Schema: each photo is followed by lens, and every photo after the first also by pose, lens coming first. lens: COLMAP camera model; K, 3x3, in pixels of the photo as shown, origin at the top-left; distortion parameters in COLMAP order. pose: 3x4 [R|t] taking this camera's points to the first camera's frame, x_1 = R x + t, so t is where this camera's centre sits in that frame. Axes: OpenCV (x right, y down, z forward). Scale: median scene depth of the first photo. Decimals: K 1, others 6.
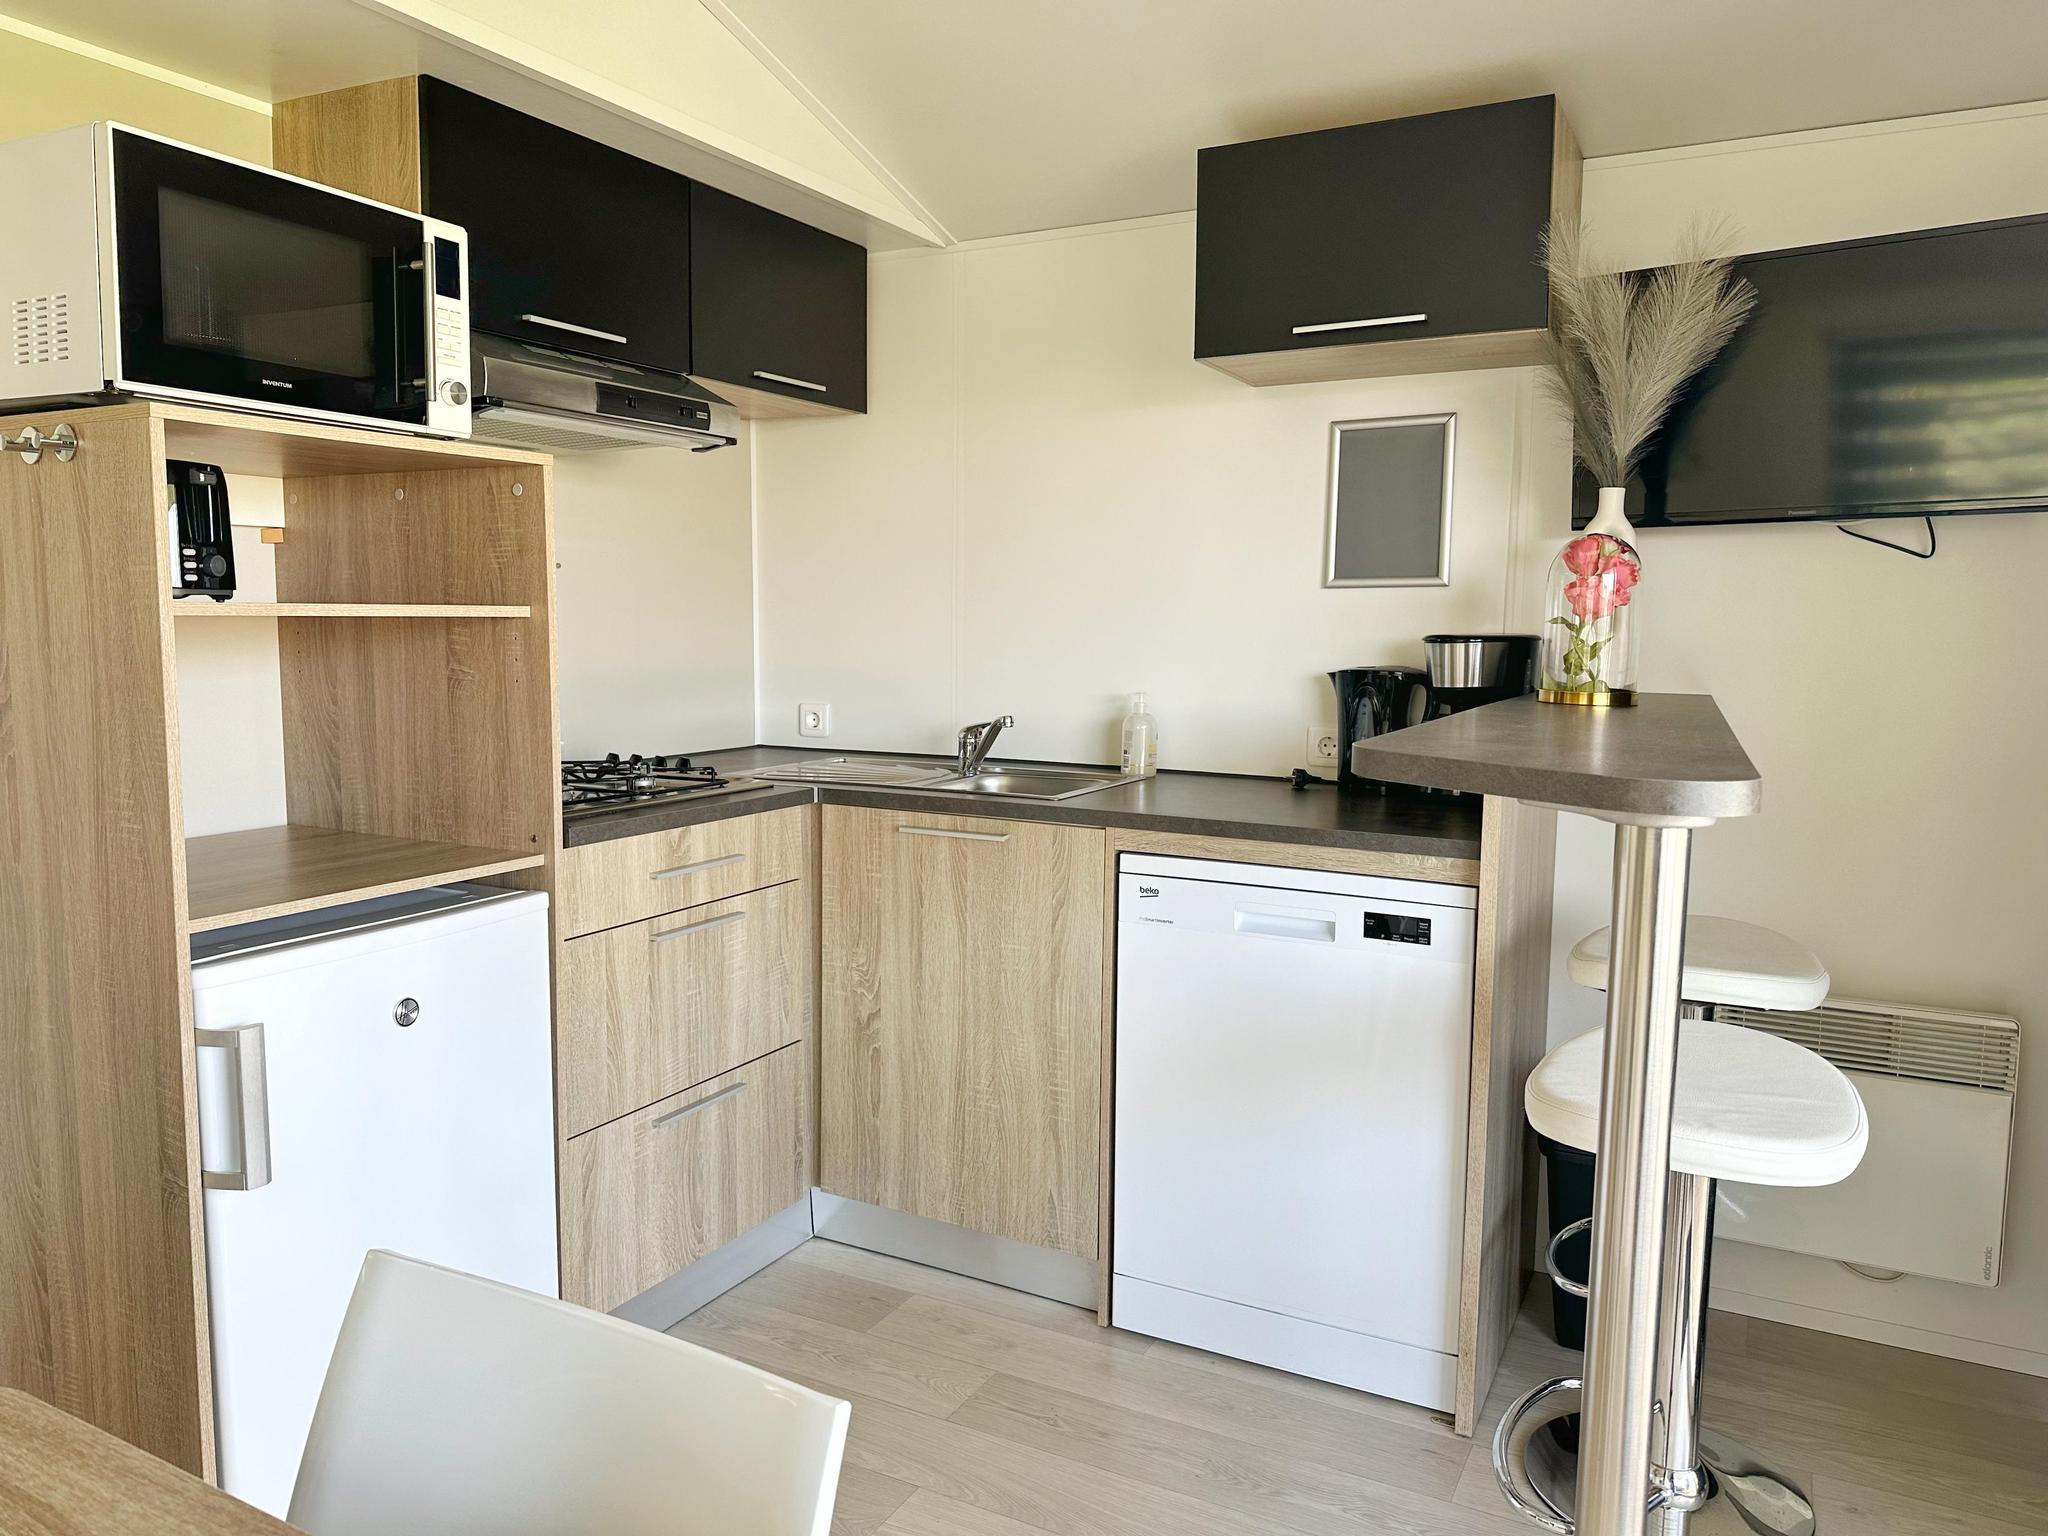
lens RADIAL K [[1442.7, 0, 1022.0], [0, 1442.7, 762.3], [0, 0, 1]] dist [0.133369, -0.185610]
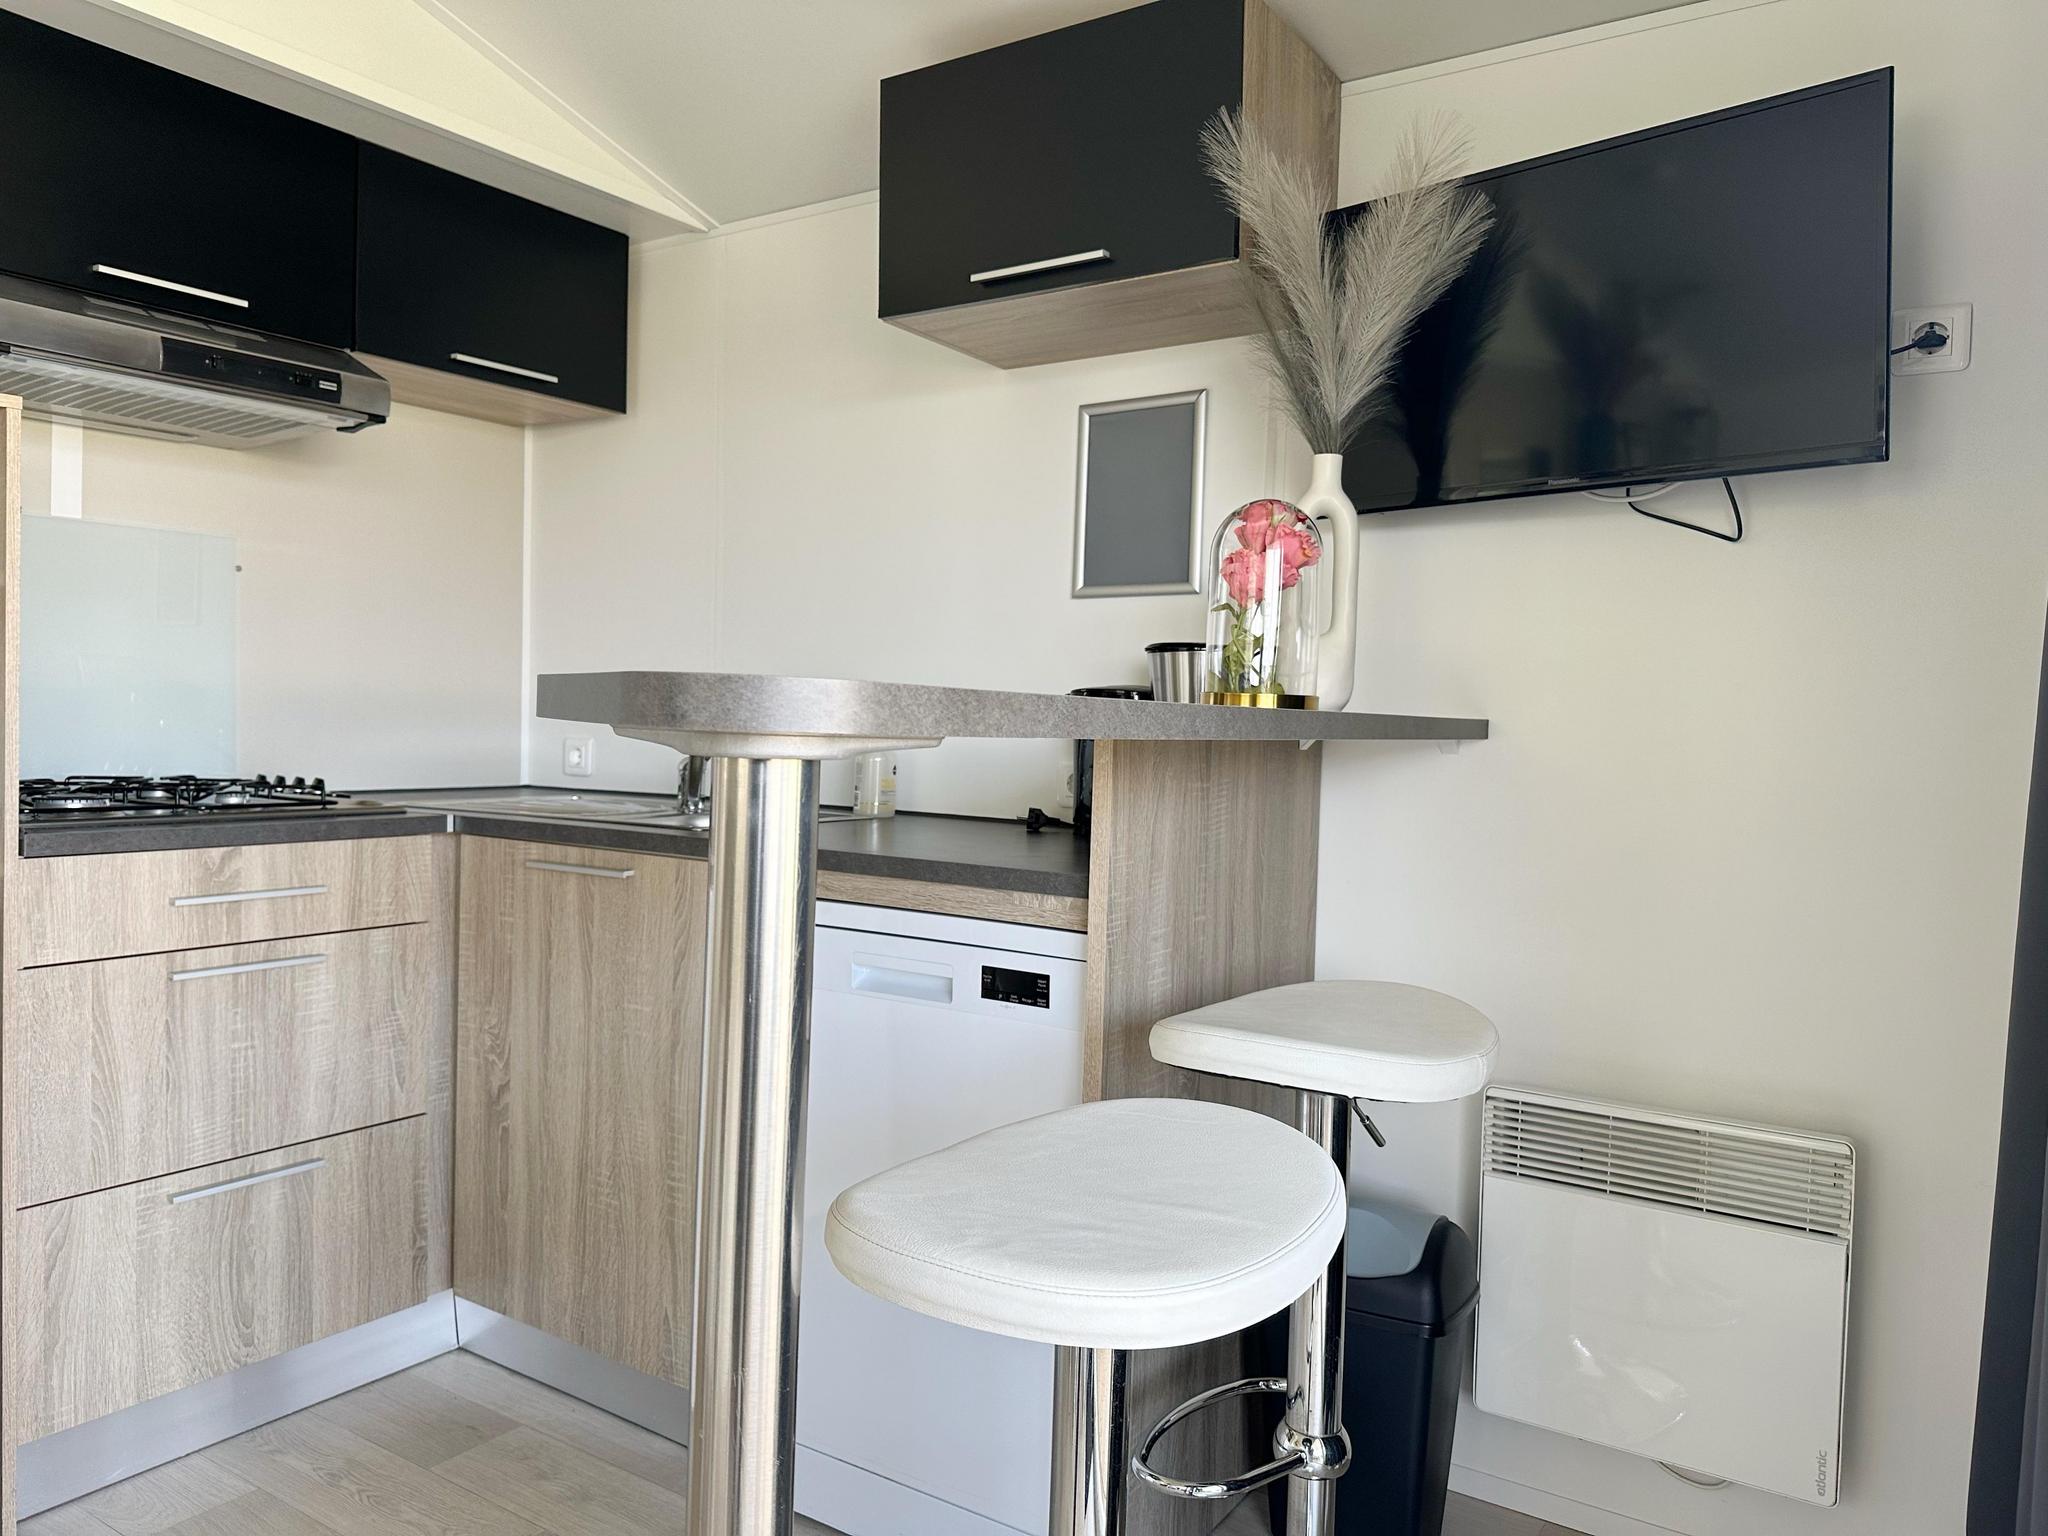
lens RADIAL K [[1459.6, 0, 1018.2], [0, 1459.6, 764.8], [0, 0, 1]] dist [0.048535, -0.065503]
pose [[0.994776, 0.019810, -0.100142, 0.293092], [-0.026885, 0.997198, -0.069810, 0.041731], [0.098478, 0.072138, 0.992521, 0.179641]]
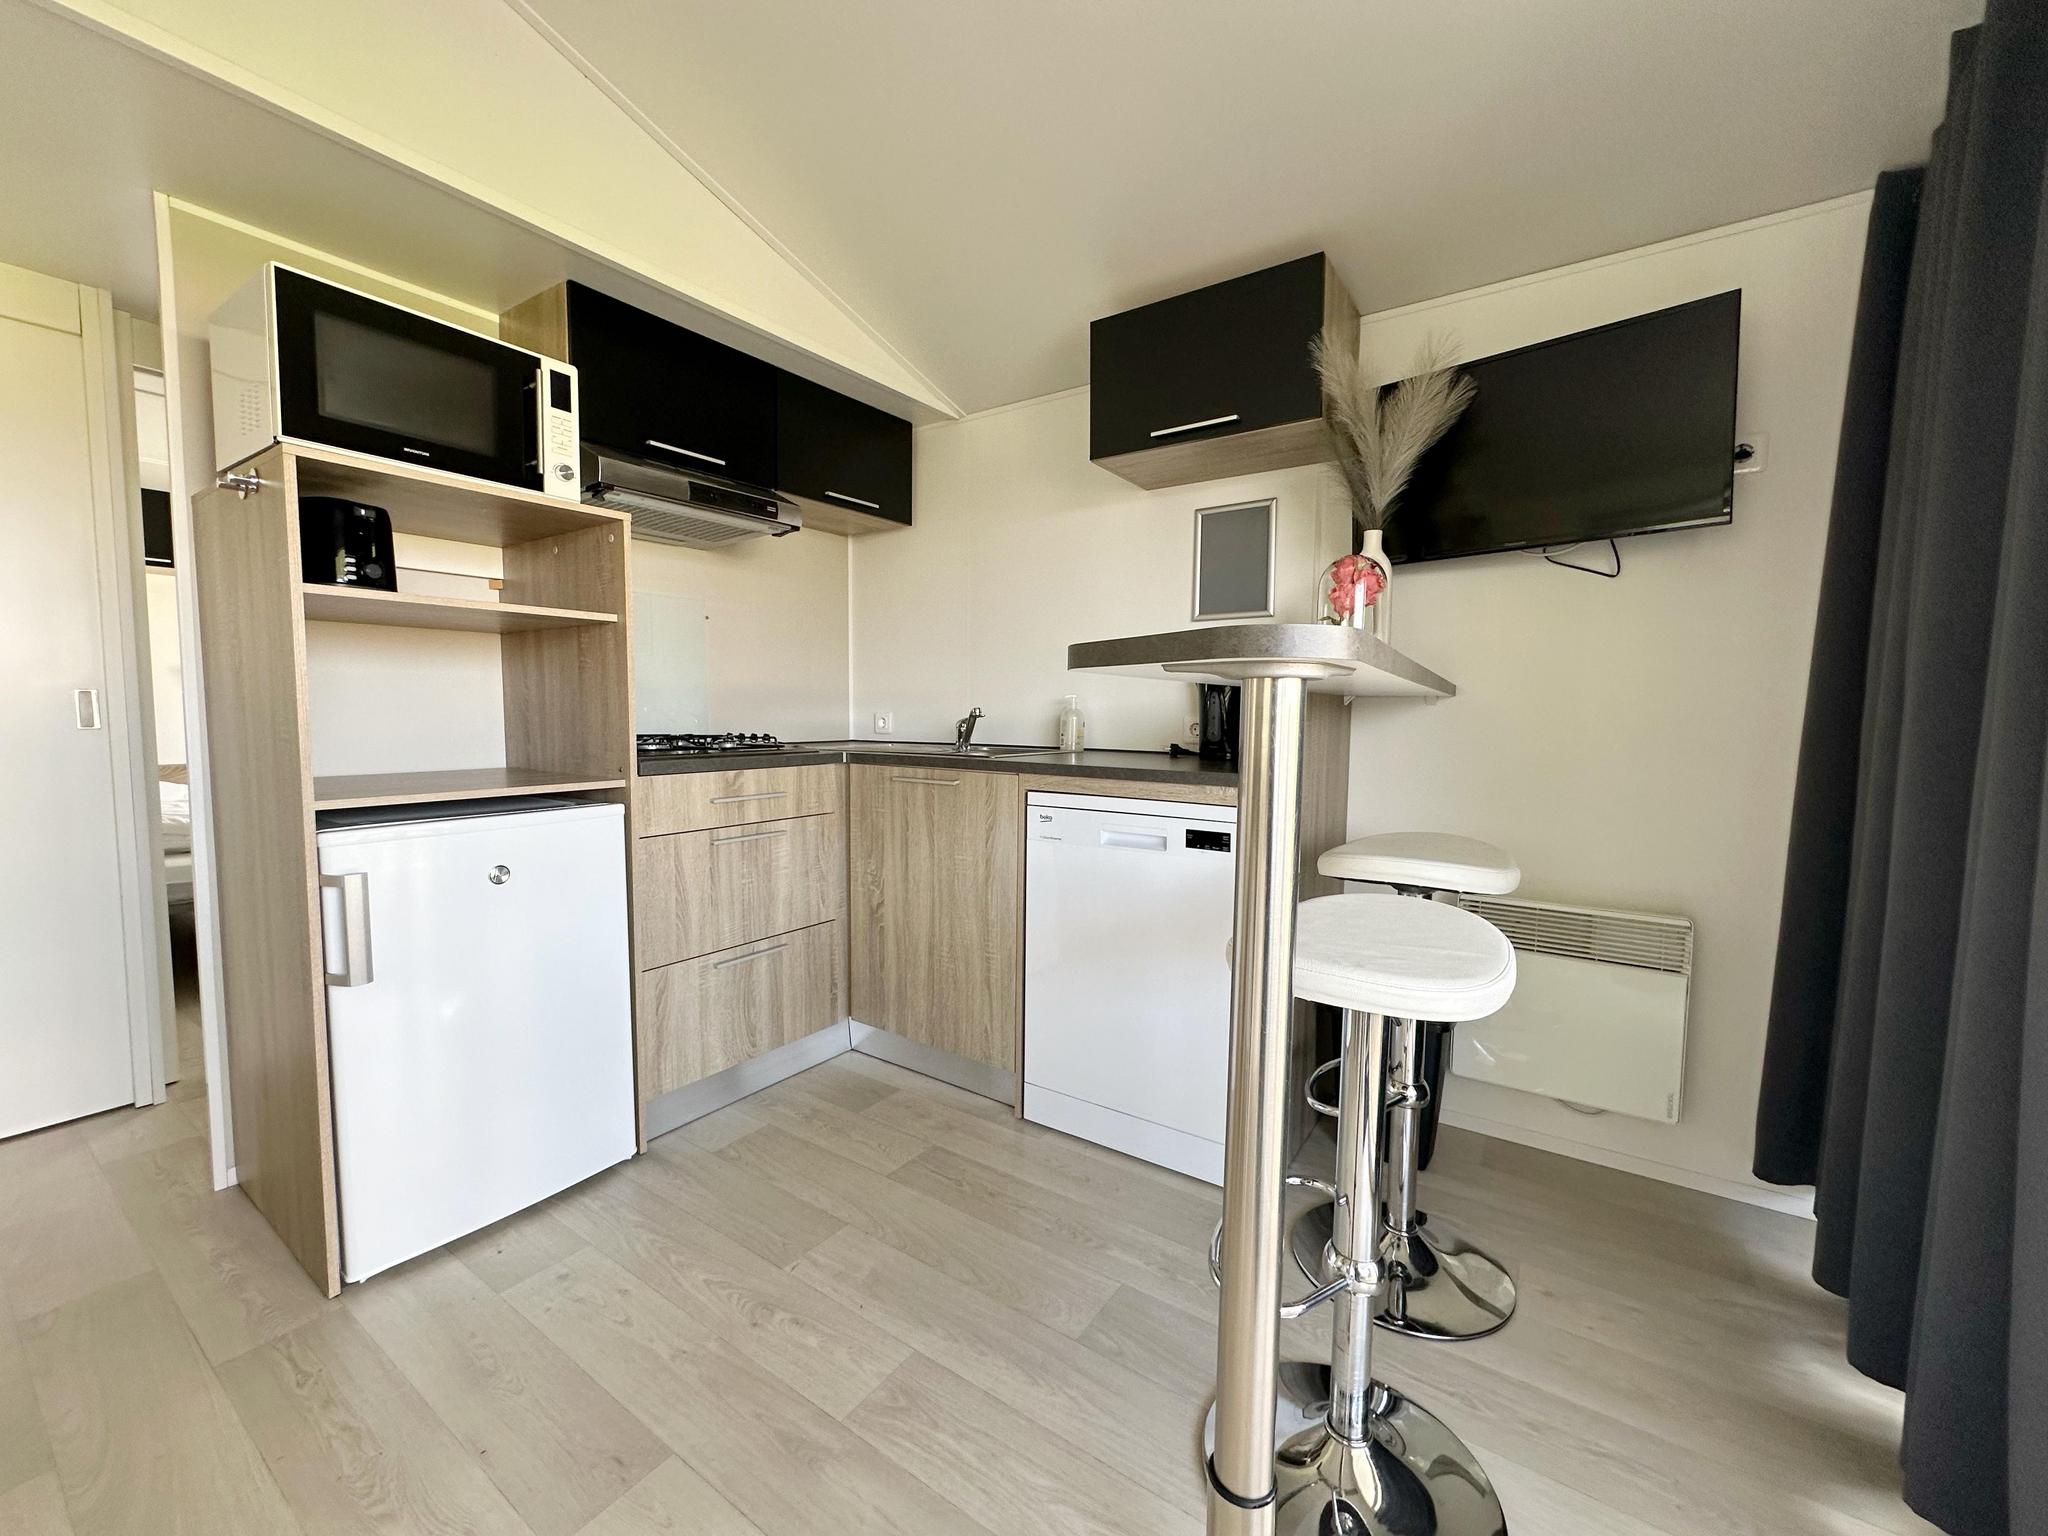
lens RADIAL K [[822.5, 0, 1024.0], [0, 822.5, 768.0], [0, 0, 1]] dist [0.000938, 0.000064]
pose [[0.993221, 0.006604, -0.116053, 0.152110], [-0.010349, 0.999444, -0.031703, 0.062523], [0.115779, 0.032689, 0.992737, 0.177269]]
